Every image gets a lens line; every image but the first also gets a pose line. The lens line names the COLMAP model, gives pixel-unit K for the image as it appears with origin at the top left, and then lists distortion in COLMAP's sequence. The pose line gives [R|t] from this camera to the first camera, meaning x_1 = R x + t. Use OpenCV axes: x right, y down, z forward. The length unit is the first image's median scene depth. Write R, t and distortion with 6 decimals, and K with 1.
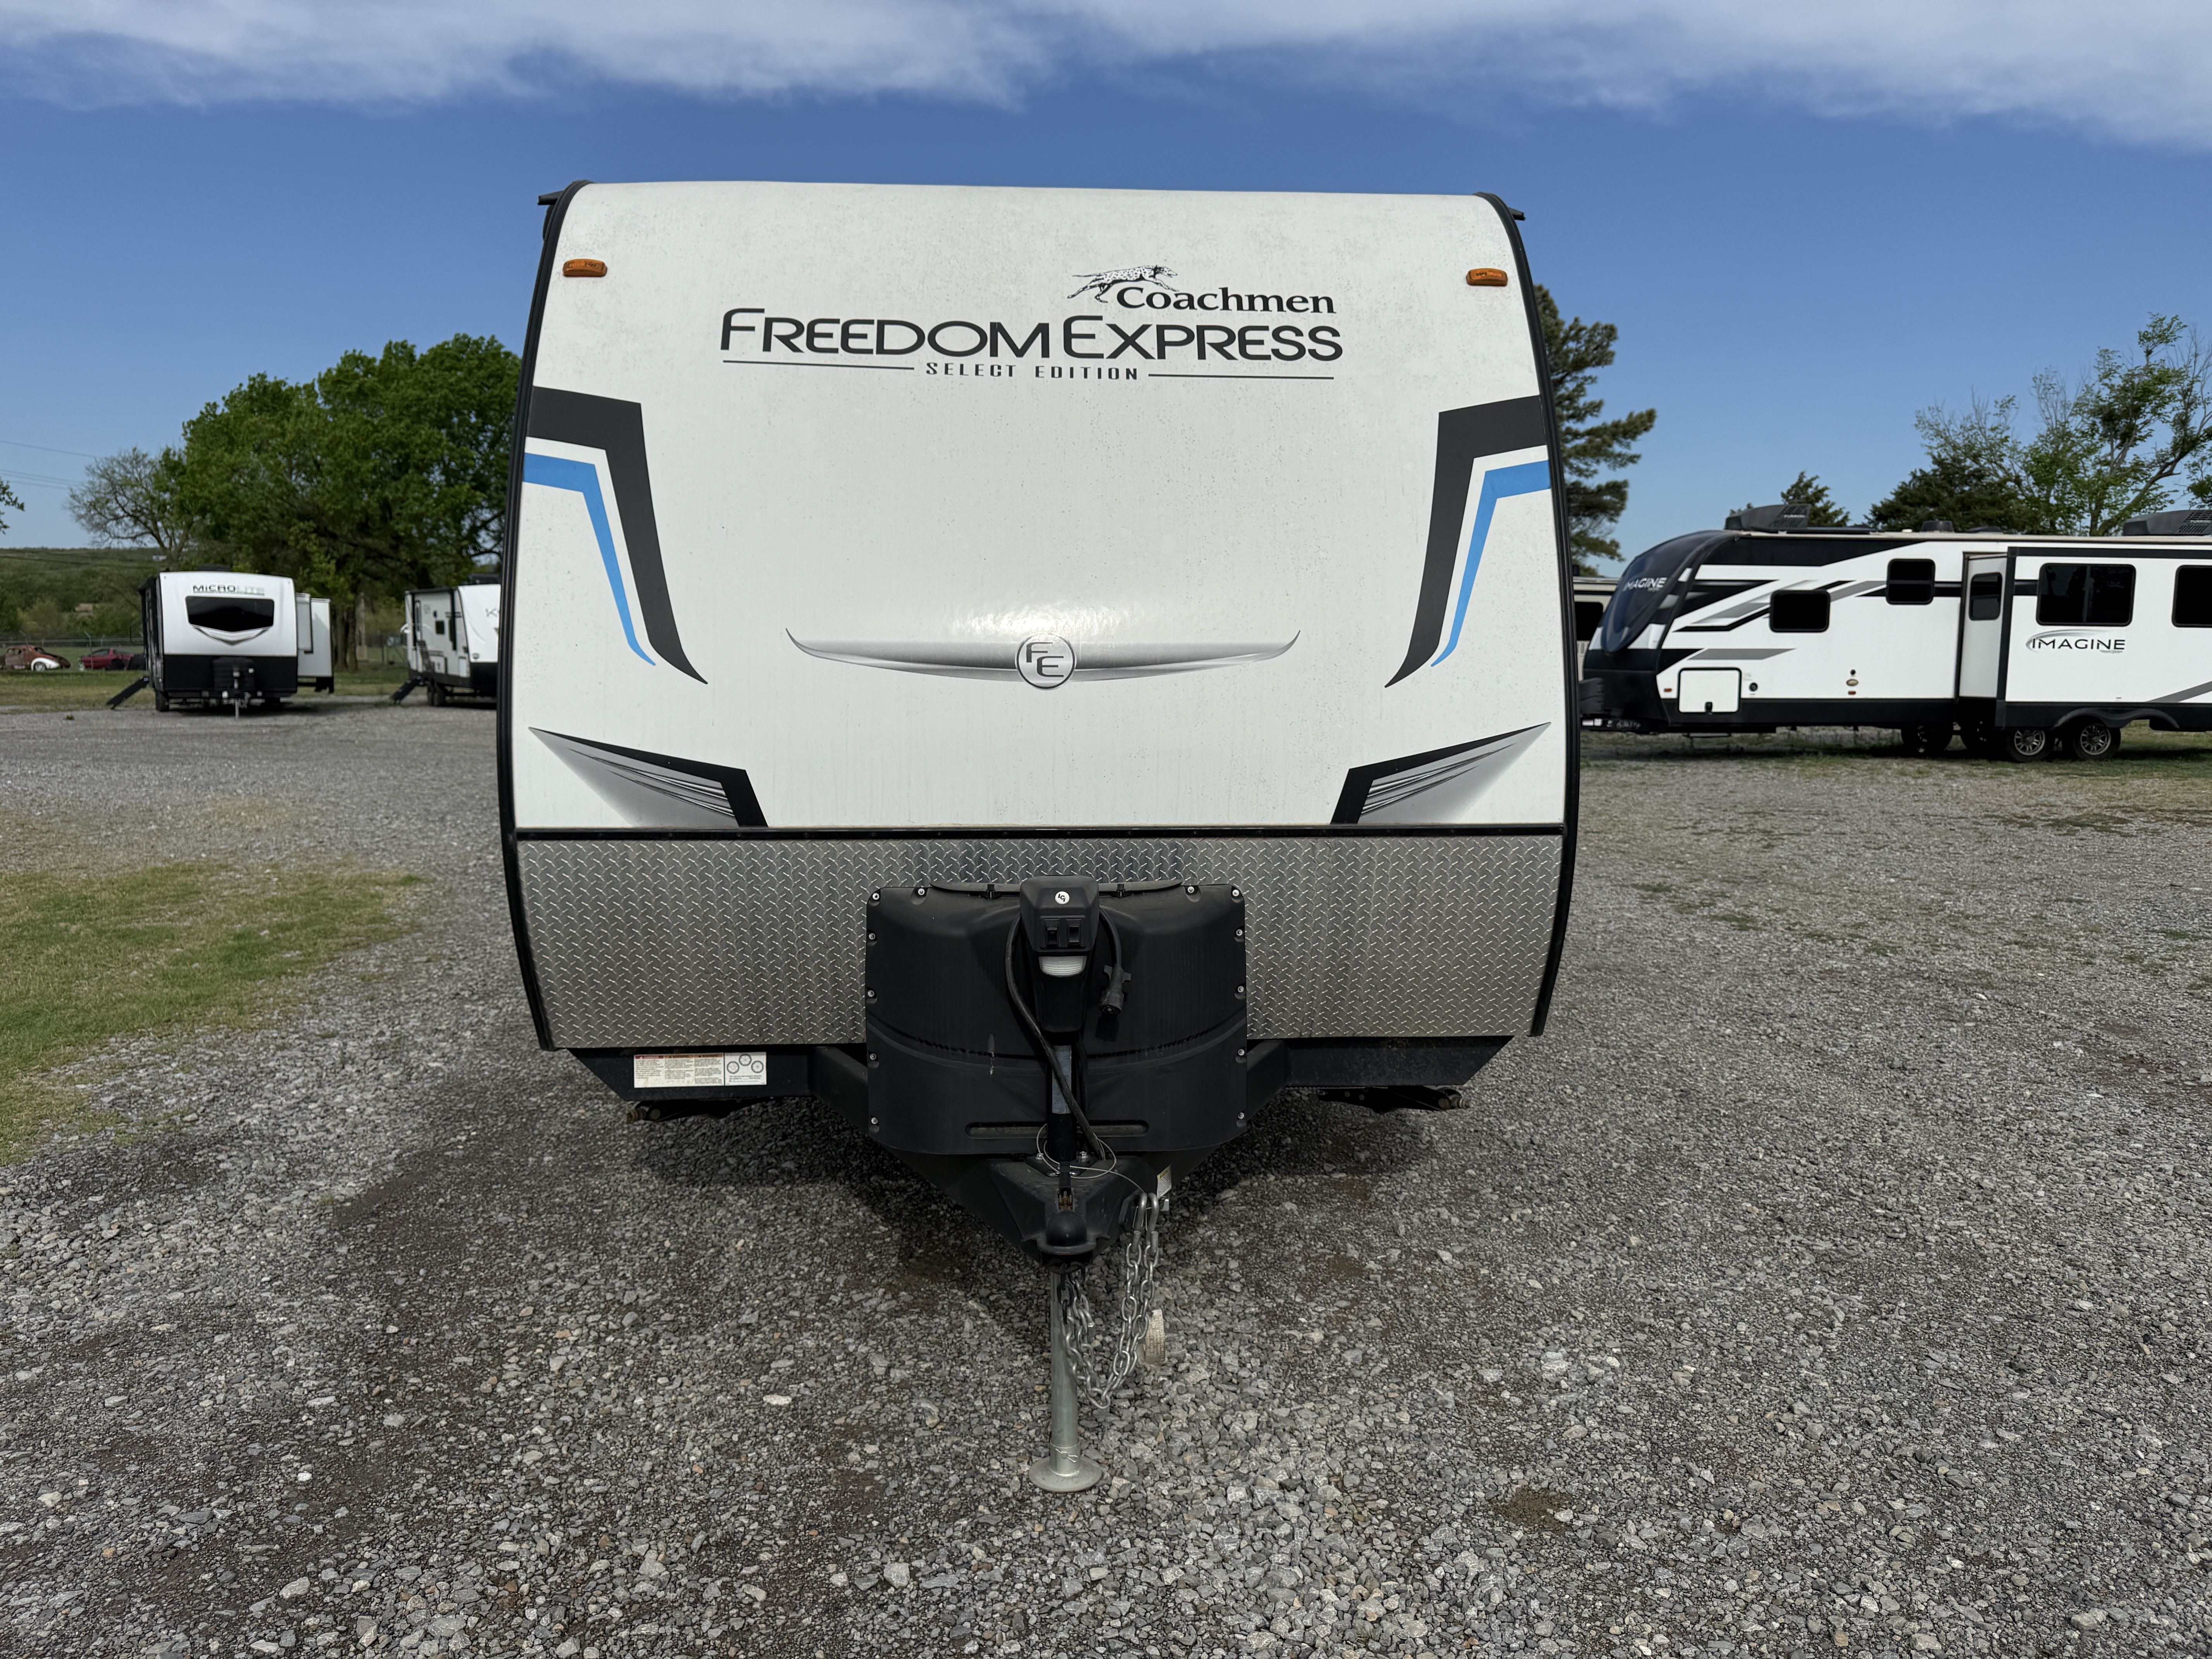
lens RADIAL K [[1575.2, 0, 1093.5], [0, 1575.2, 827.8], [0, 0, 1]] dist [0.055180, -0.059474]
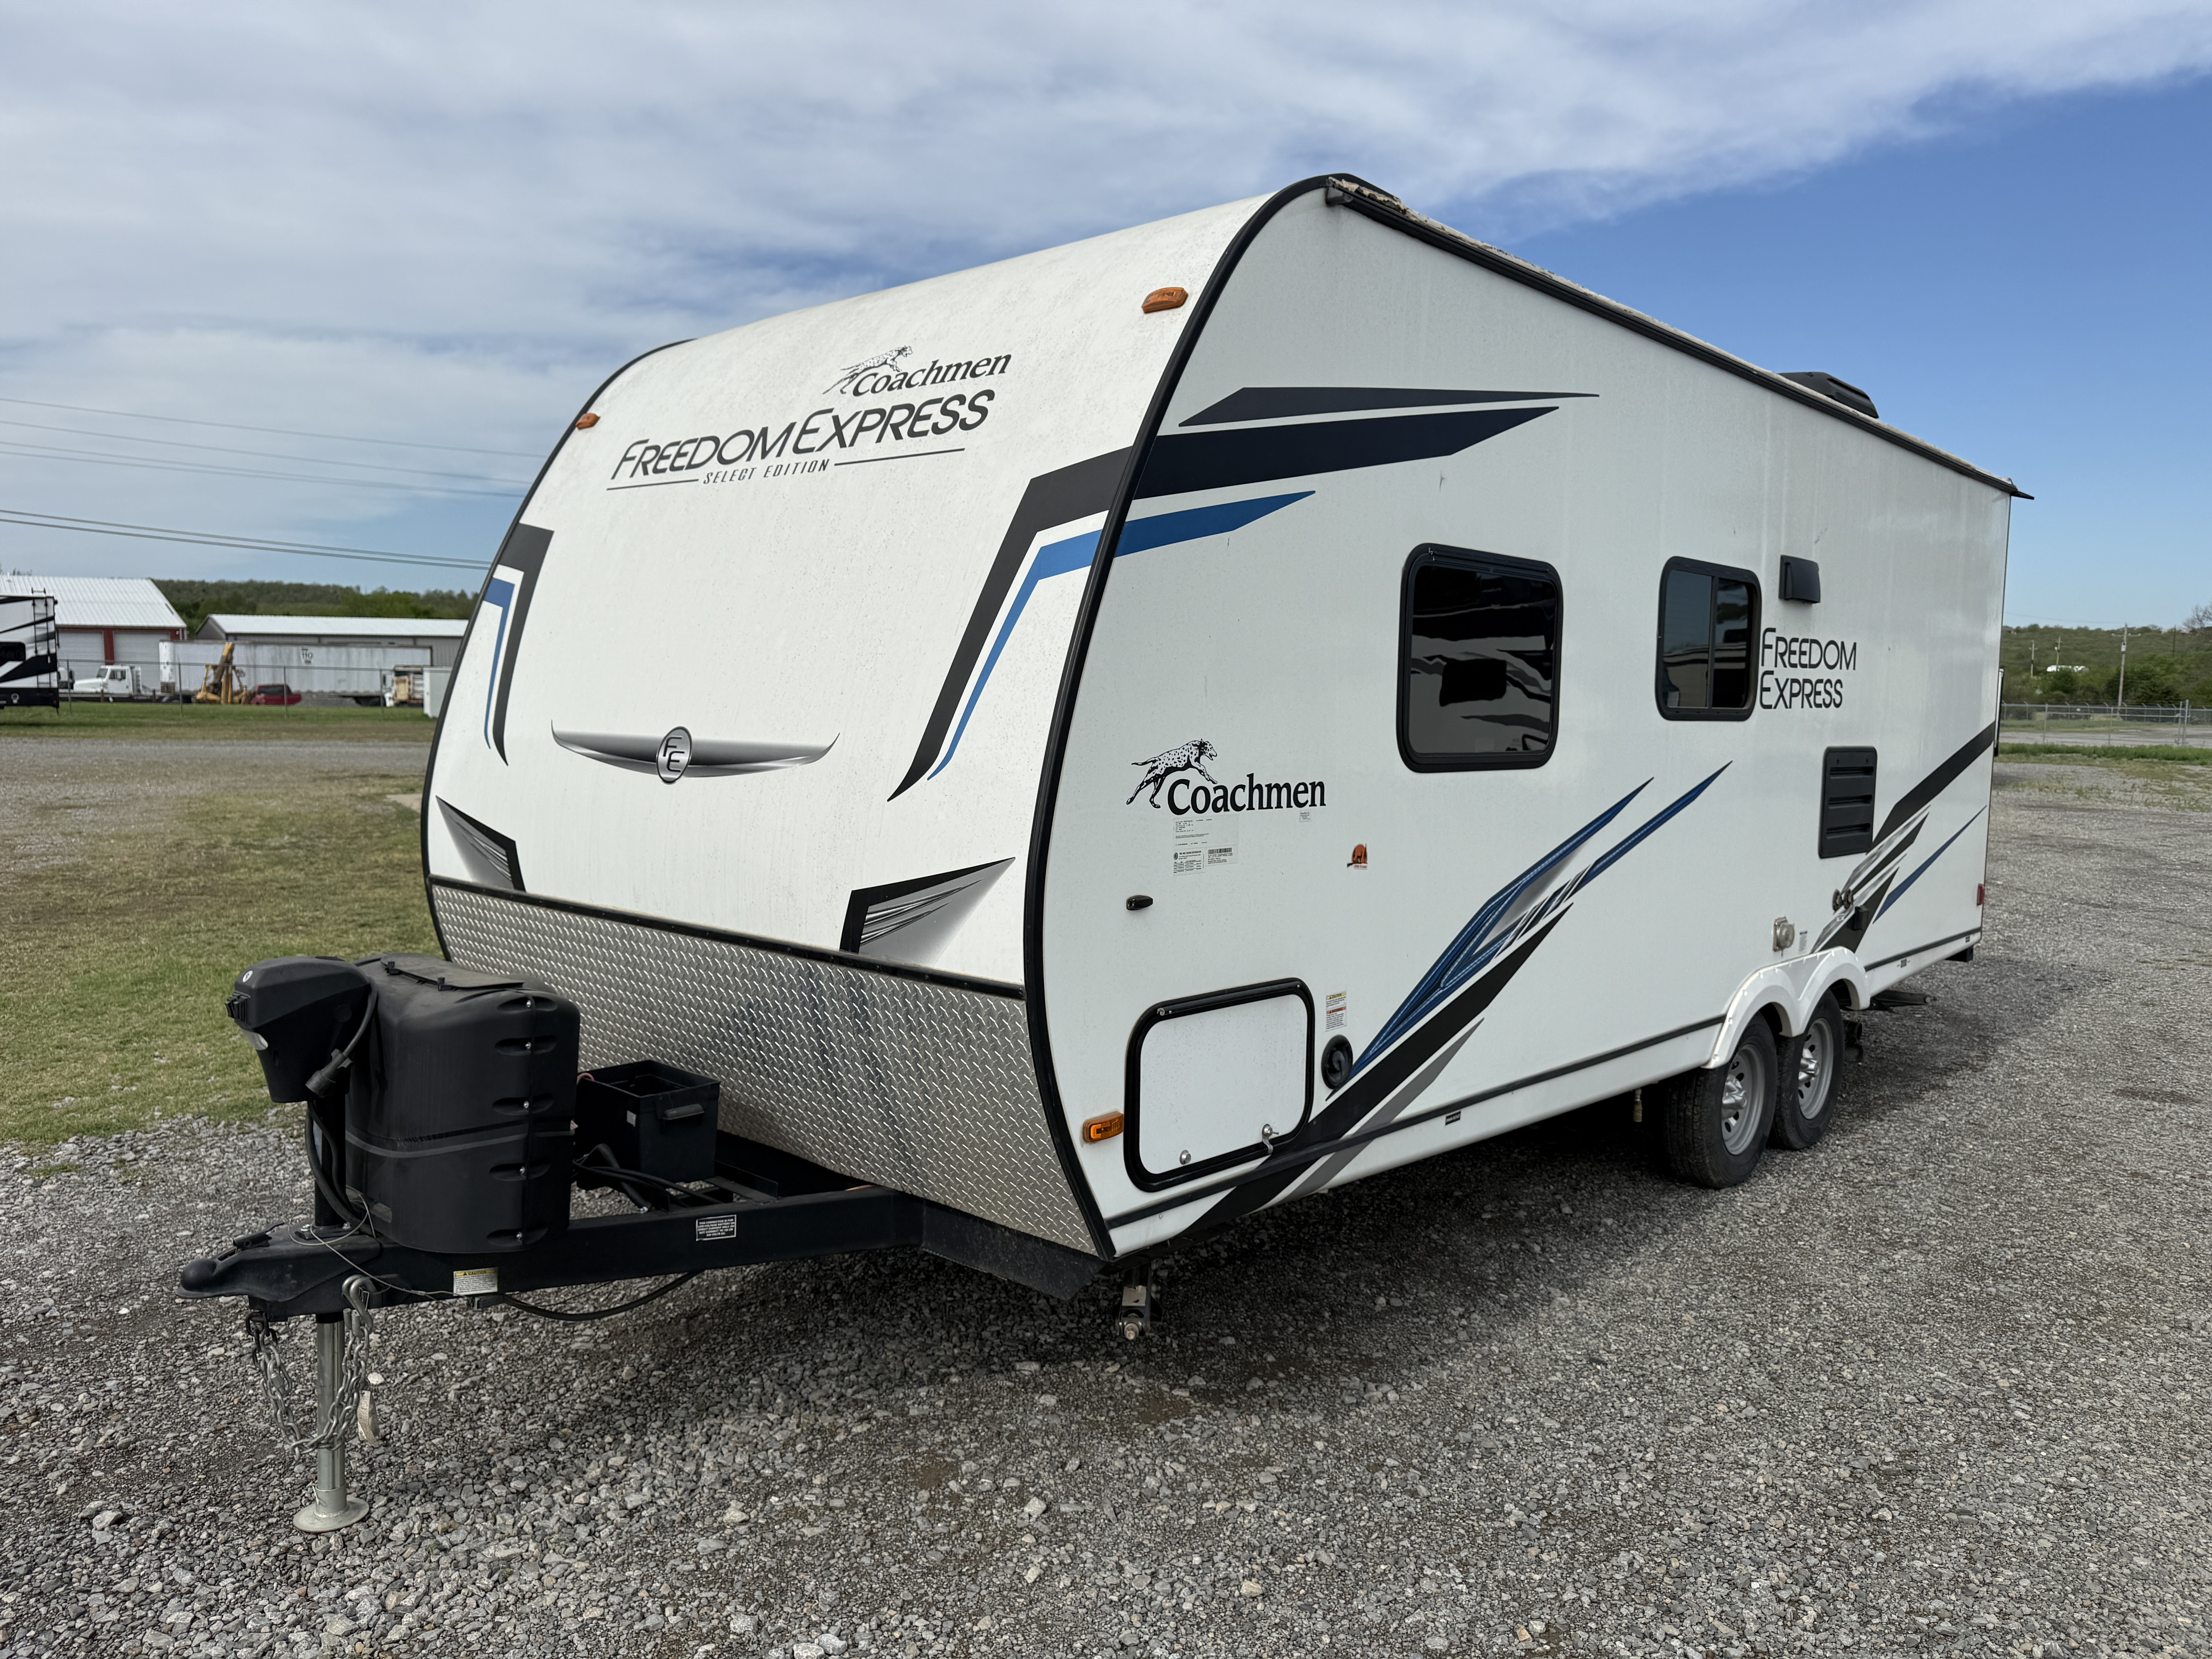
lens RADIAL K [[1575.2, 0, 1111.9], [0, 1575.2, 823.8], [0, 0, 1]] dist [0.055180, -0.059474]
pose [[0.703966, 0.065508, -0.707206, 0.845181], [-0.093440, 0.995625, -0.000788, -0.083550], [0.704060, 0.066636, 0.707007, 0.451126]]
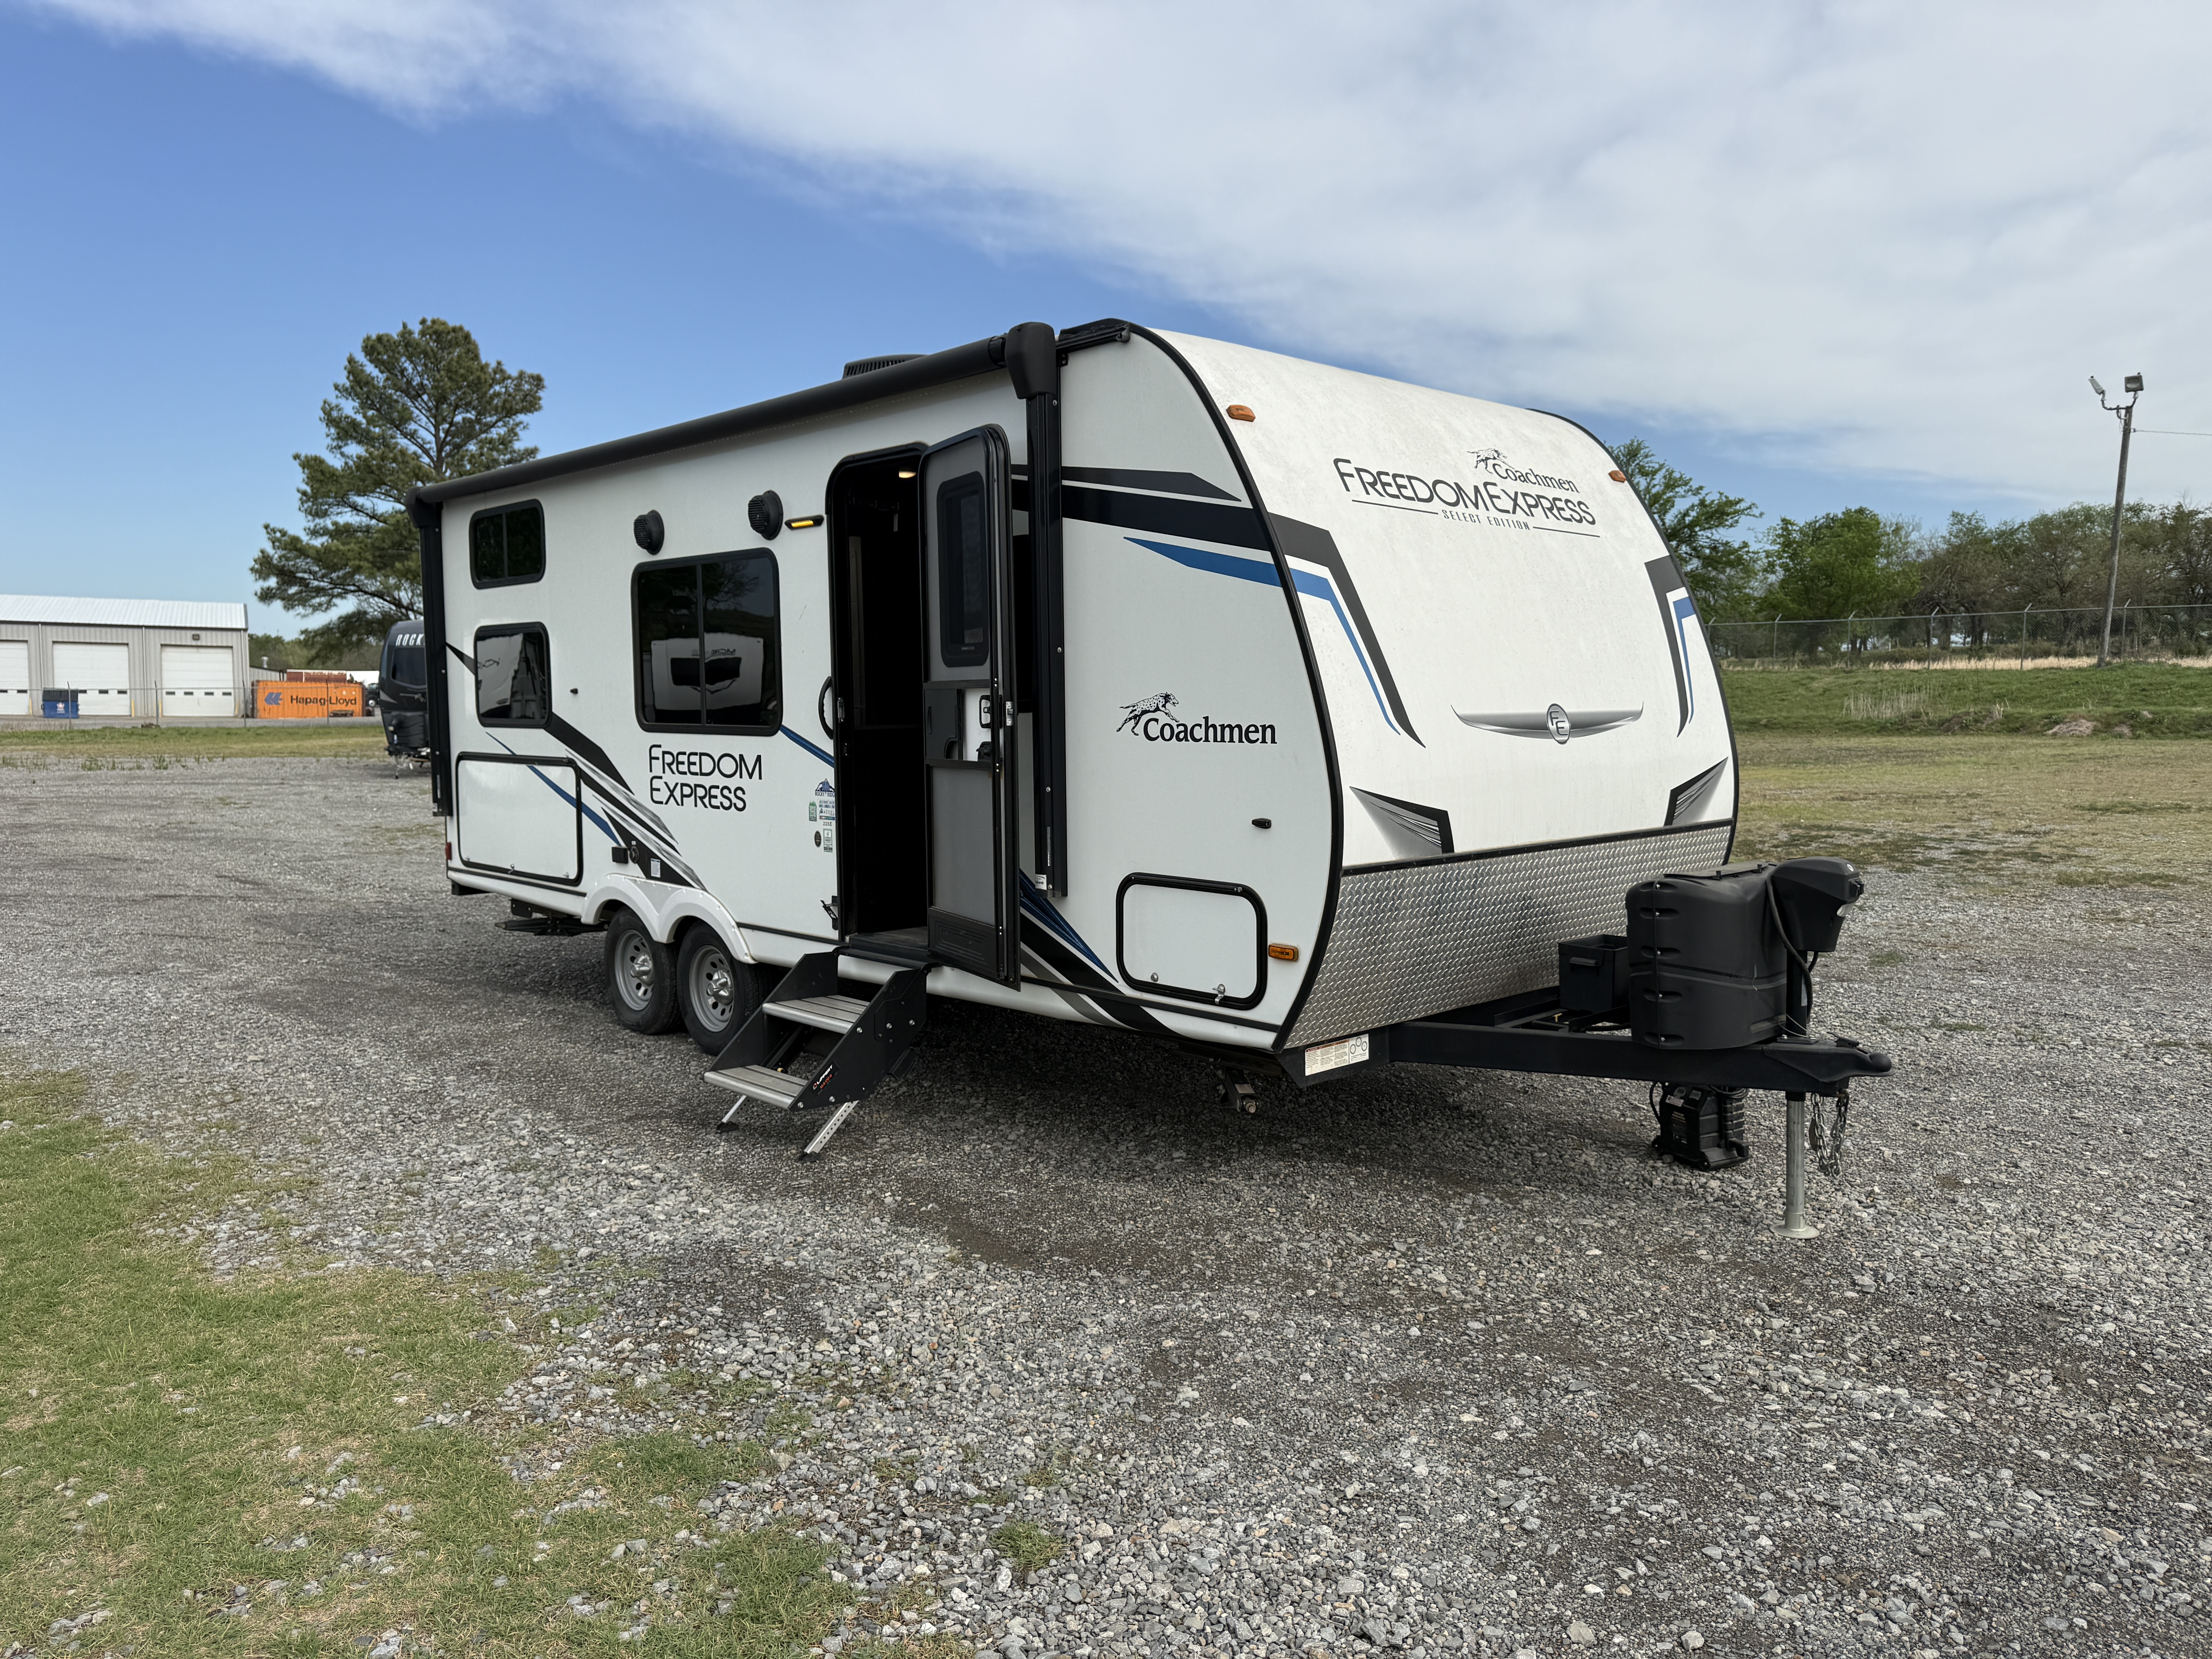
lens RADIAL K [[1575.2, 0, 1082.3], [0, 1575.2, 826.3], [0, 0, 1]] dist [0.055180, -0.059474]
pose [[0.764189, -0.059989, 0.642196, -1.227751], [0.077030, 0.997028, 0.001472, -0.046599], [-0.640376, 0.048343, 0.766539, 0.162078]]
